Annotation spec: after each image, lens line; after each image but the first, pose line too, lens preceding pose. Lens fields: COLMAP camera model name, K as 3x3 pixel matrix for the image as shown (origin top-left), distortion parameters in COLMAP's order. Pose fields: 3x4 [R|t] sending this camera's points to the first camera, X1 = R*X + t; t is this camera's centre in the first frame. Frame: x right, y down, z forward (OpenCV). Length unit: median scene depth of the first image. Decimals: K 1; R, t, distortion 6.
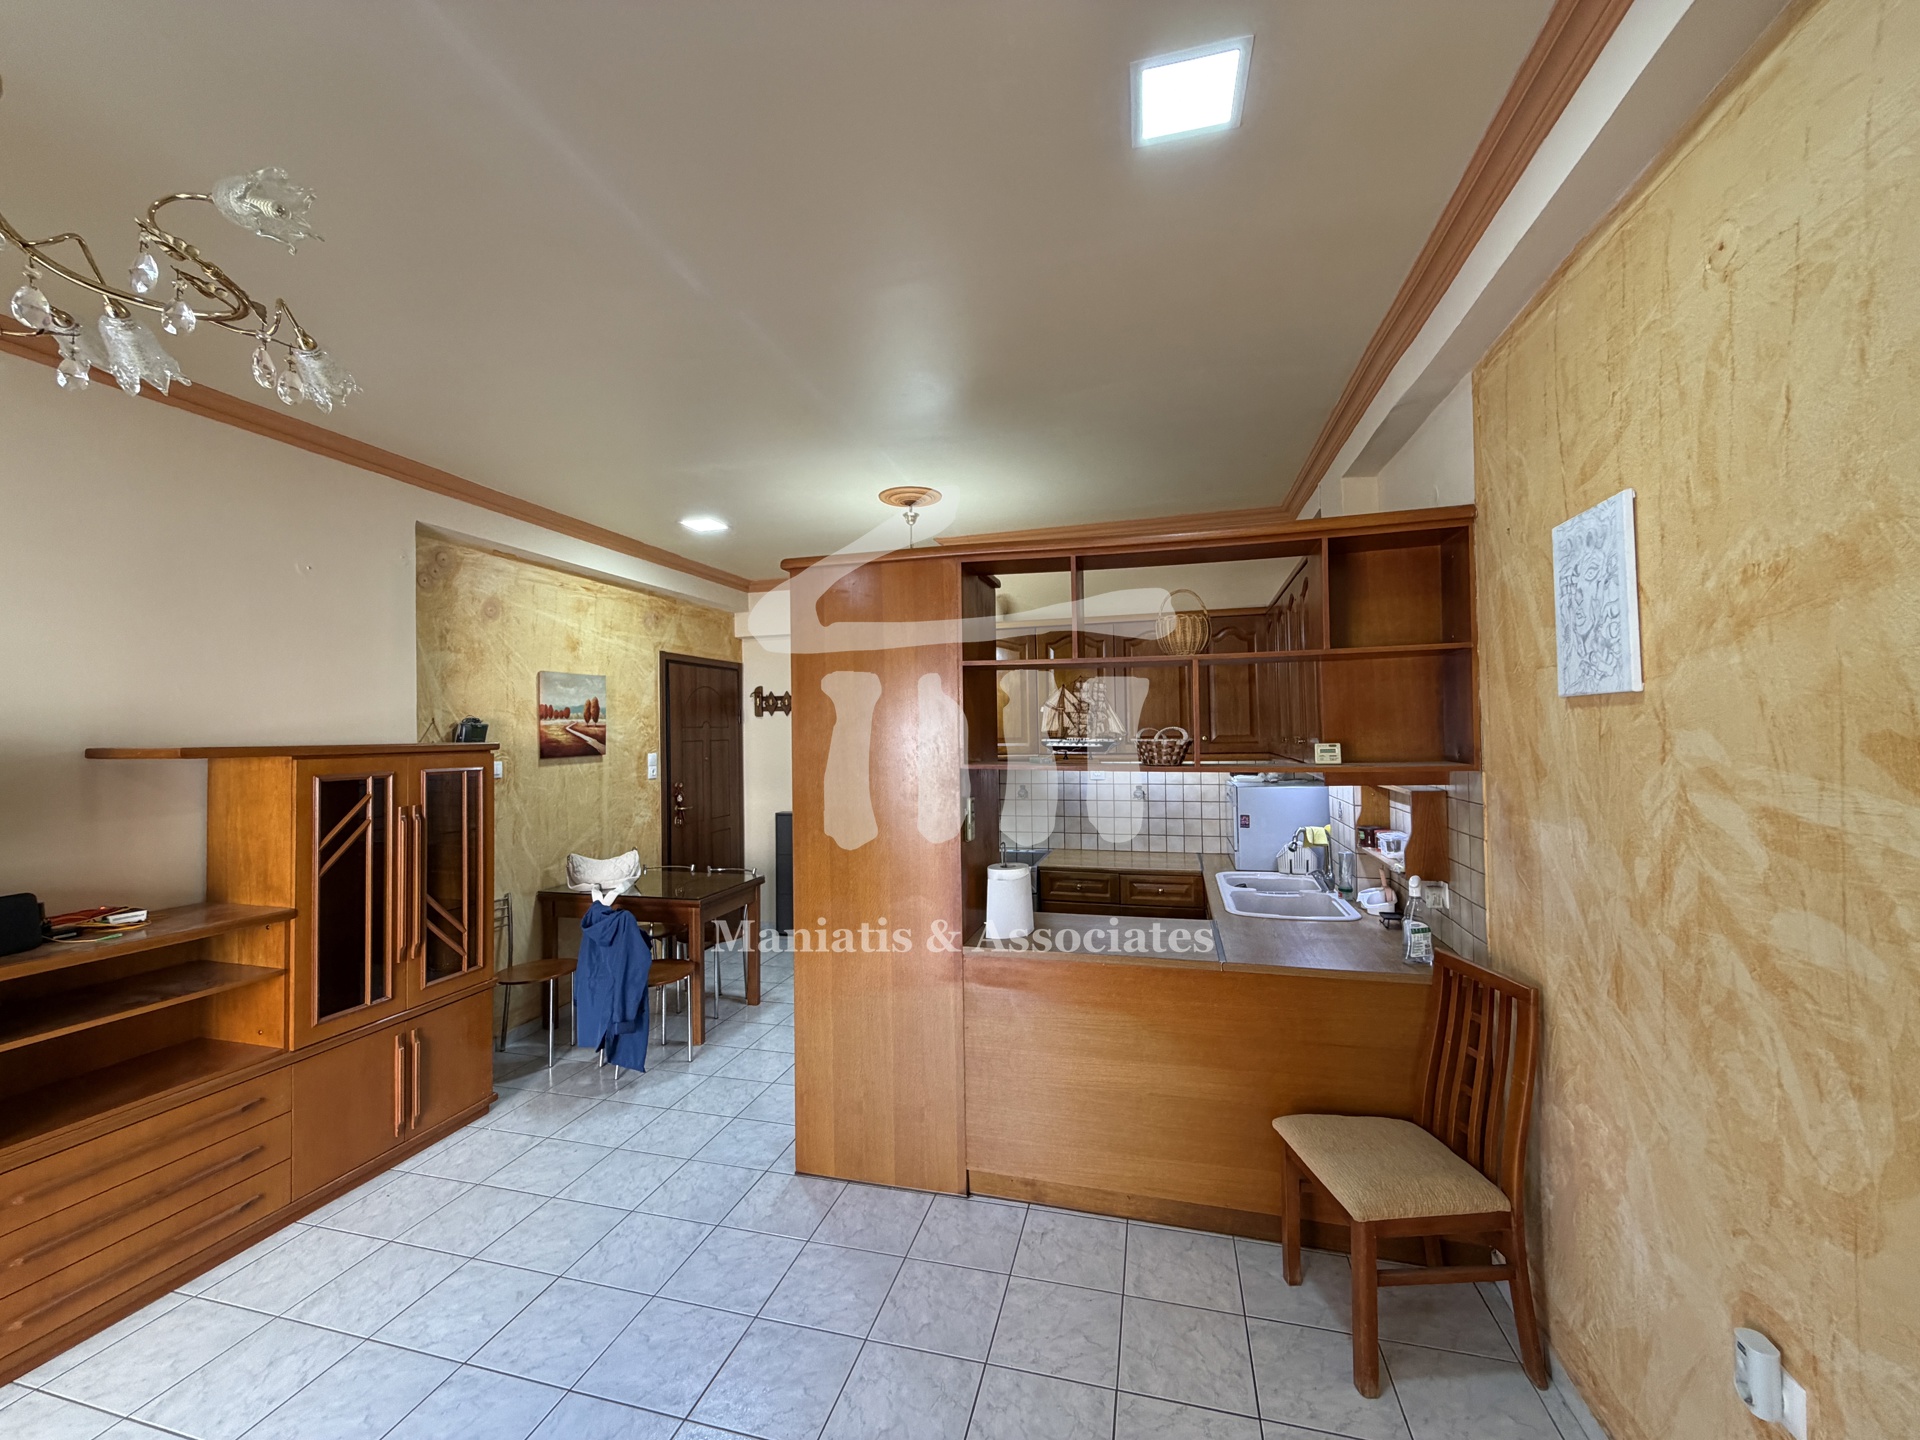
lens RADIAL K [[762.6, 0, 953.4], [0, 762.6, 719.1], [0, 0, 1]] dist [-0.000693, -0.000061]
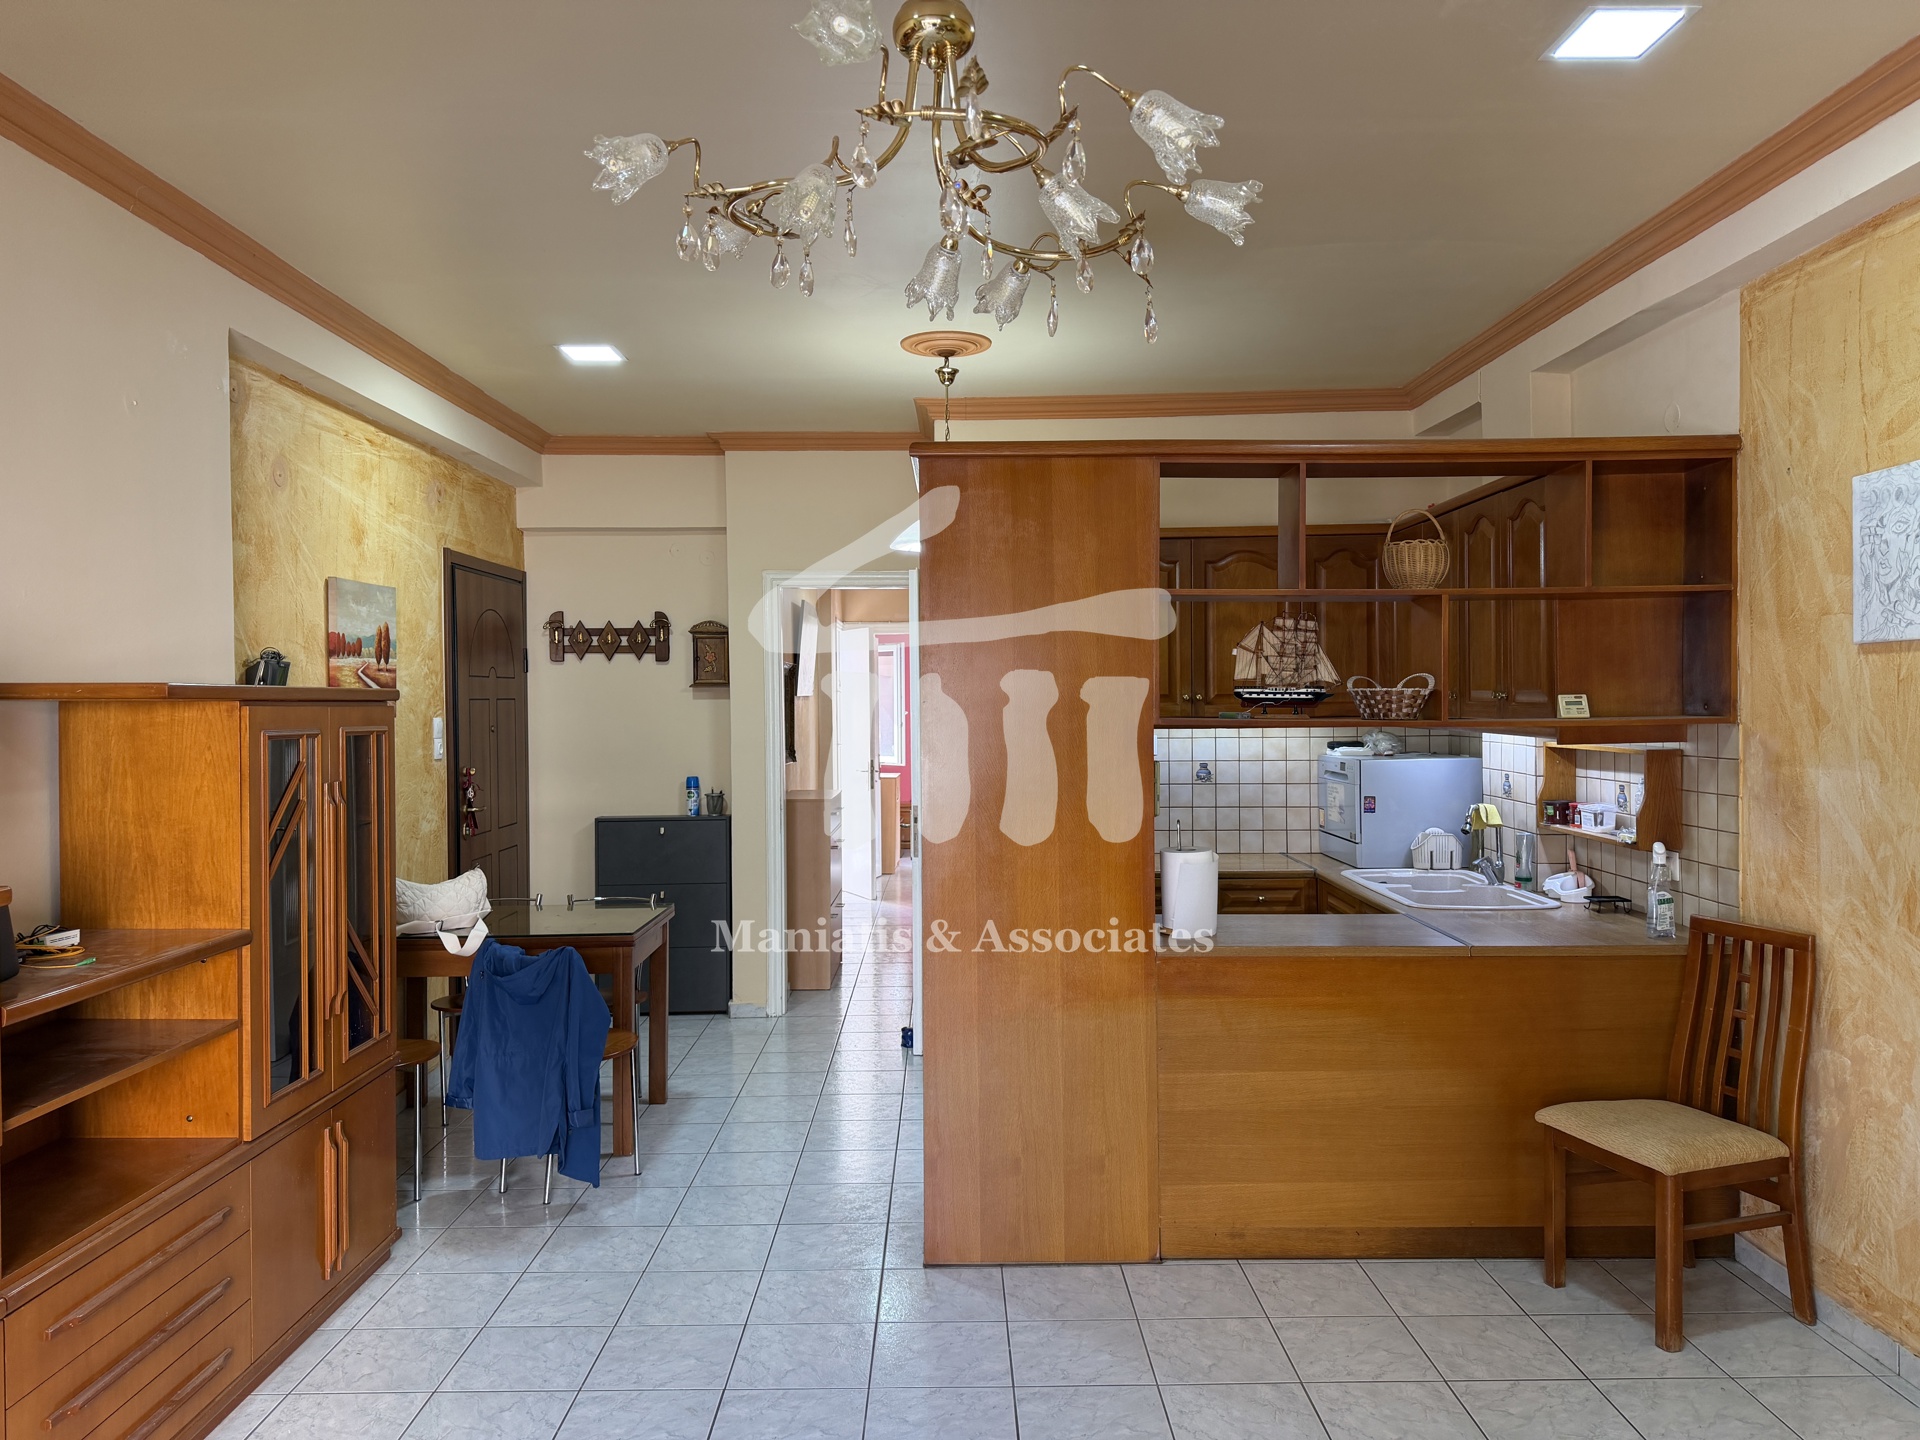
lens RADIAL K [[1351.1, 0, 960.0], [0, 1351.1, 720.0], [0, 0, 1]] dist [0.034135, -0.035345]
pose [[0.963493, 0.004312, 0.267698, -0.589251], [-0.011829, 0.999580, 0.026473, 0.027500], [-0.267471, -0.028673, 0.963139, -0.306585]]
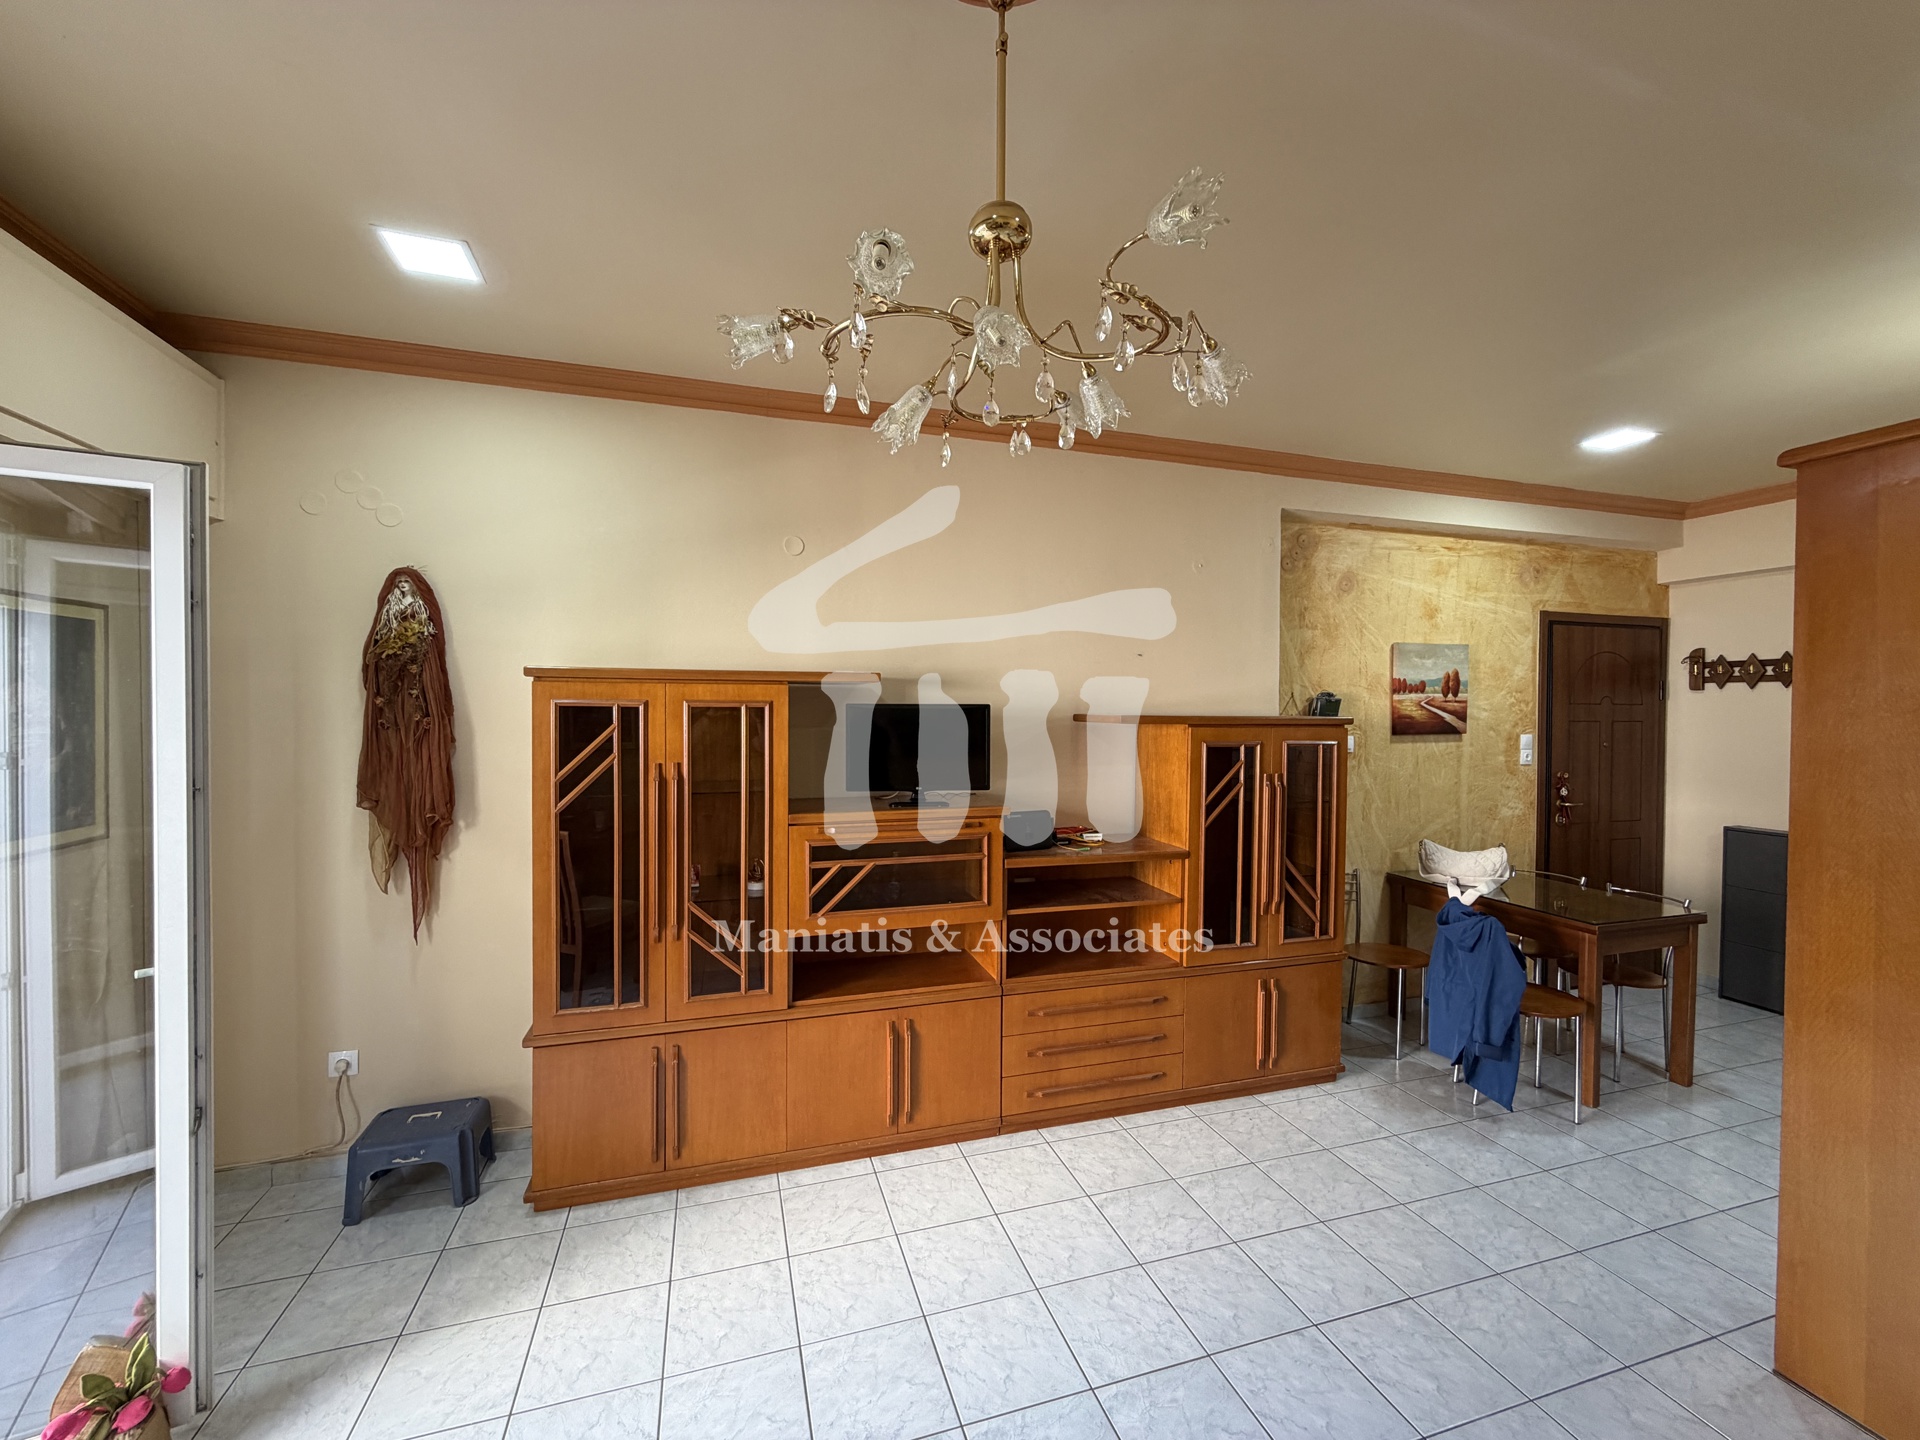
lens RADIAL K [[762.6, 0, 953.4], [0, 762.6, 719.1], [0, 0, 1]] dist [-0.000693, -0.000061]
pose [[0.532821, 0.030390, -0.845682, -0.047139], [-0.001209, 0.999381, 0.035152, -0.001464], [0.846227, -0.017707, 0.532528, 0.045627]]
